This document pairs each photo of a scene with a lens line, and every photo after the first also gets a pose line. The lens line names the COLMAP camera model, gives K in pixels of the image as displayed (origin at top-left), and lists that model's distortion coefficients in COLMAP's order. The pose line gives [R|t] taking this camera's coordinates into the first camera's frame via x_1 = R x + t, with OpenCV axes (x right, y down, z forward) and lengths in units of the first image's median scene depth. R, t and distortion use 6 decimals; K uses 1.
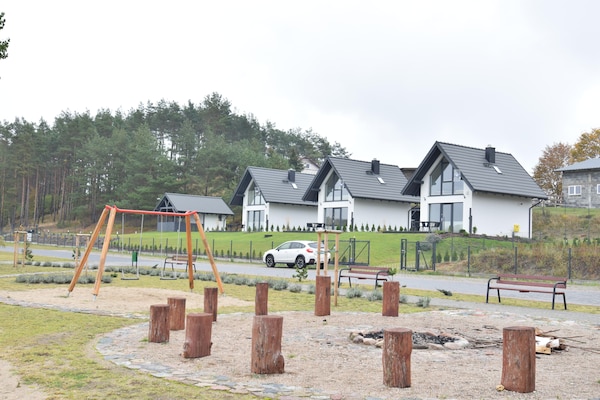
lens RADIAL K [[693.9, 0, 300.0], [0, 693.9, 200.0], [0, 0, 1]] dist [-0.002218, -0.010587]
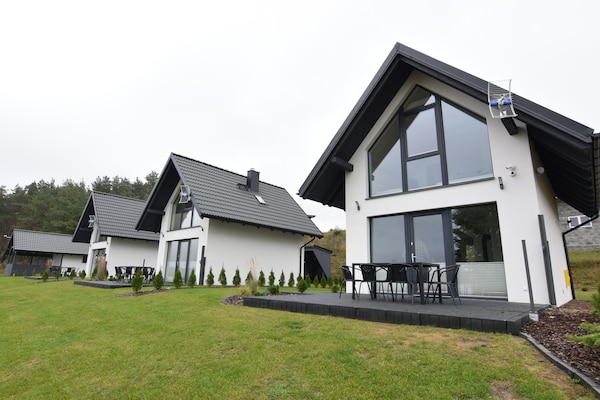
lens RADIAL K [[324.0, 0, 300.0], [0, 324.0, 200.0], [0, 0, 1]] dist [-0.002252, -0.001009]
pose [[0.979202, 0.037213, 0.199445, 0.111628], [-0.004582, 0.986841, -0.161629, 0.026132], [-0.202835, 0.157354, 0.966487, 0.840837]]
